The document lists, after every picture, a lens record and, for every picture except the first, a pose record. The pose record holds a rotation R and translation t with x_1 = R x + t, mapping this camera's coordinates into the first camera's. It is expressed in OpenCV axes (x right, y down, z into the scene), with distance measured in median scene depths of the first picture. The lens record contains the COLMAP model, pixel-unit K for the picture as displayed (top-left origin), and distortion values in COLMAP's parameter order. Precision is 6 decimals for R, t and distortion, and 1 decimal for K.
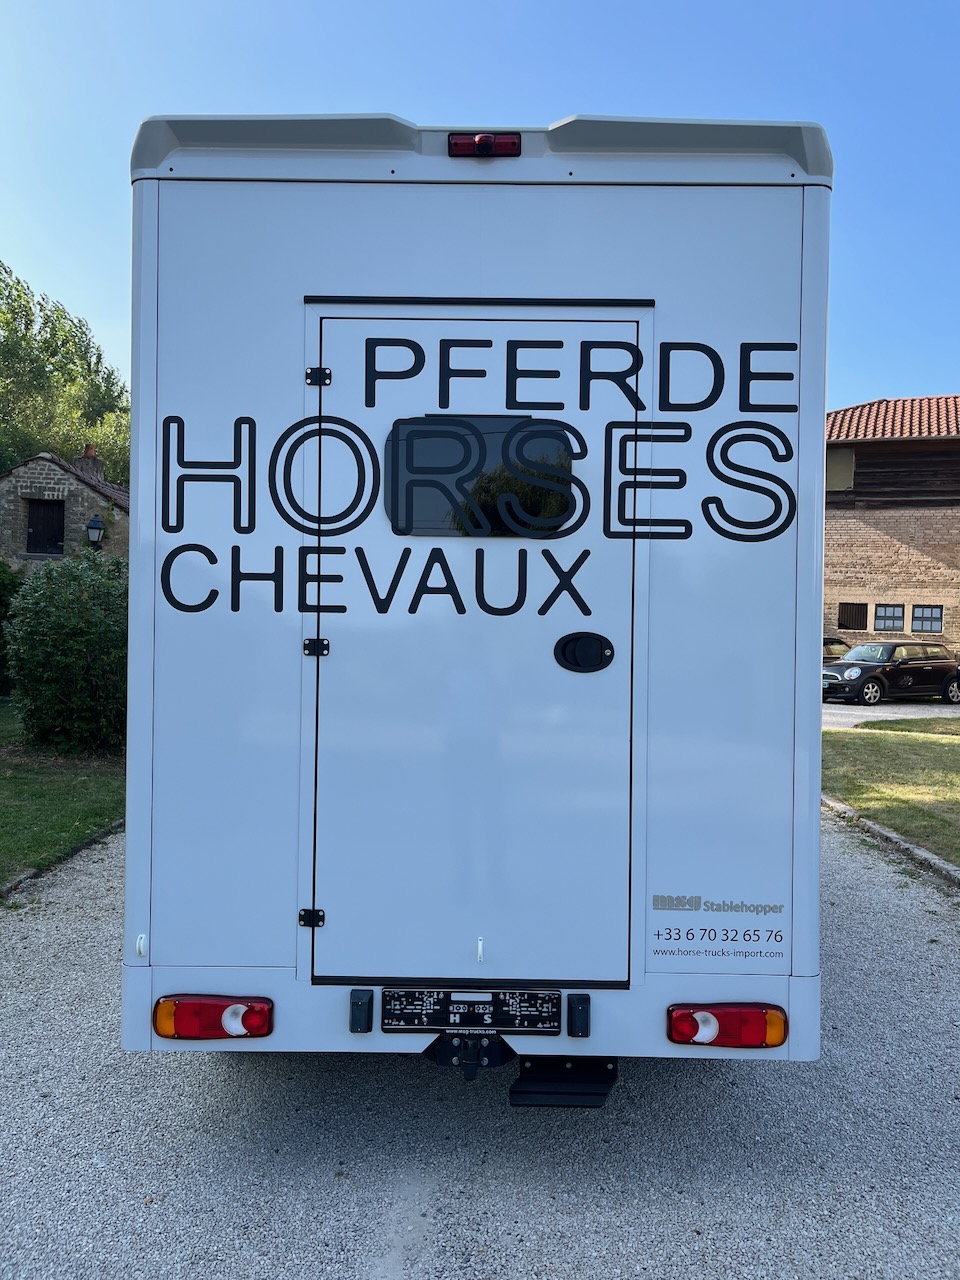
lens RADIAL K [[976.4, 0, 477.3], [0, 976.4, 628.7], [0, 0, 1]] dist [0.050443, -0.053255]
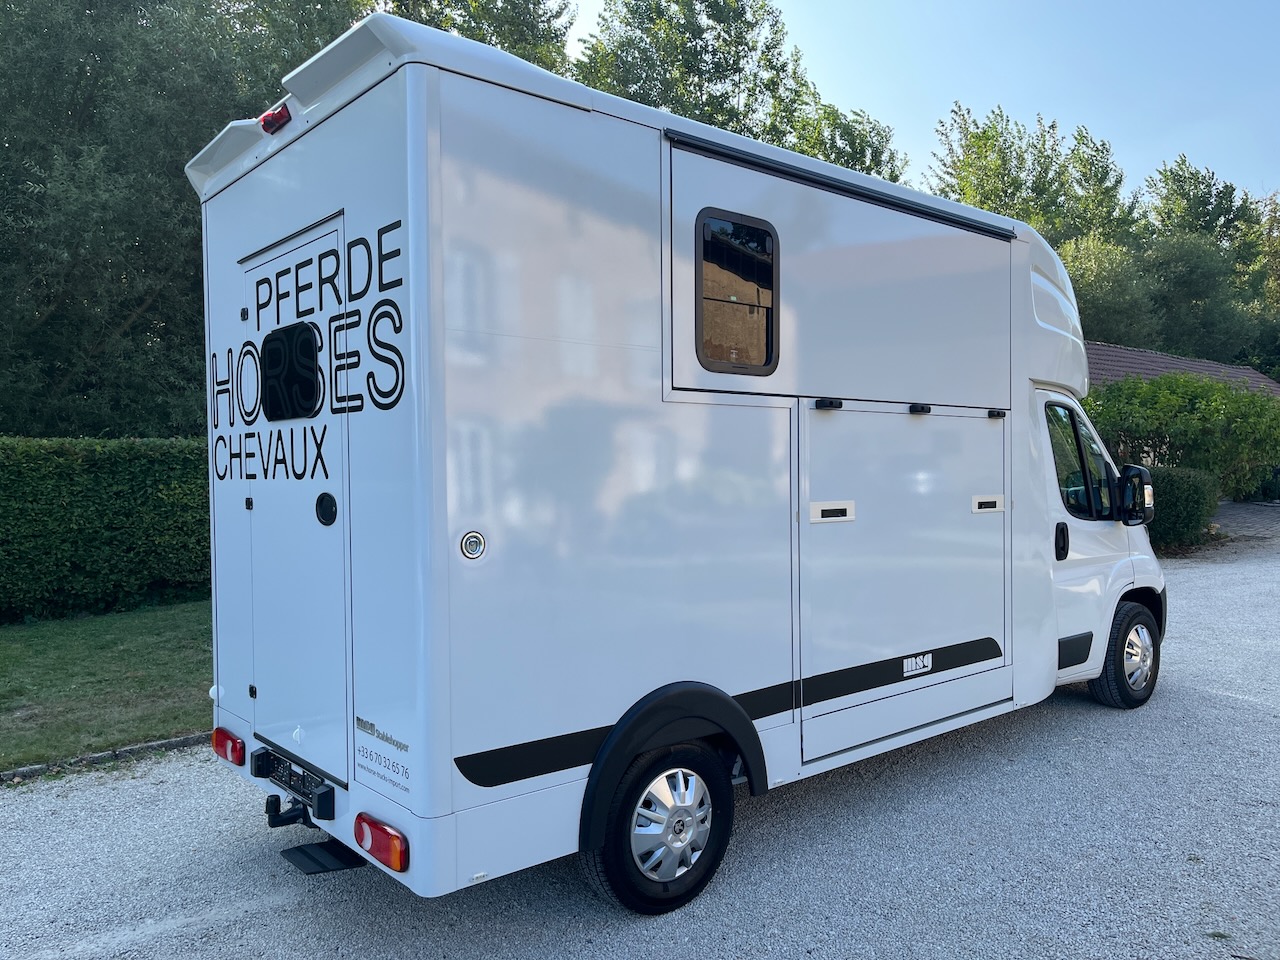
lens RADIAL K [[976.4, 0, 628.0], [0, 976.4, 481.4], [0, 0, 1]] dist [0.050443, -0.053255]
pose [[0.645897, -0.012370, -0.763324, 1.288738], [0.027502, 0.999597, 0.007073, -0.008501], [0.762929, -0.025562, 0.645977, 0.495022]]
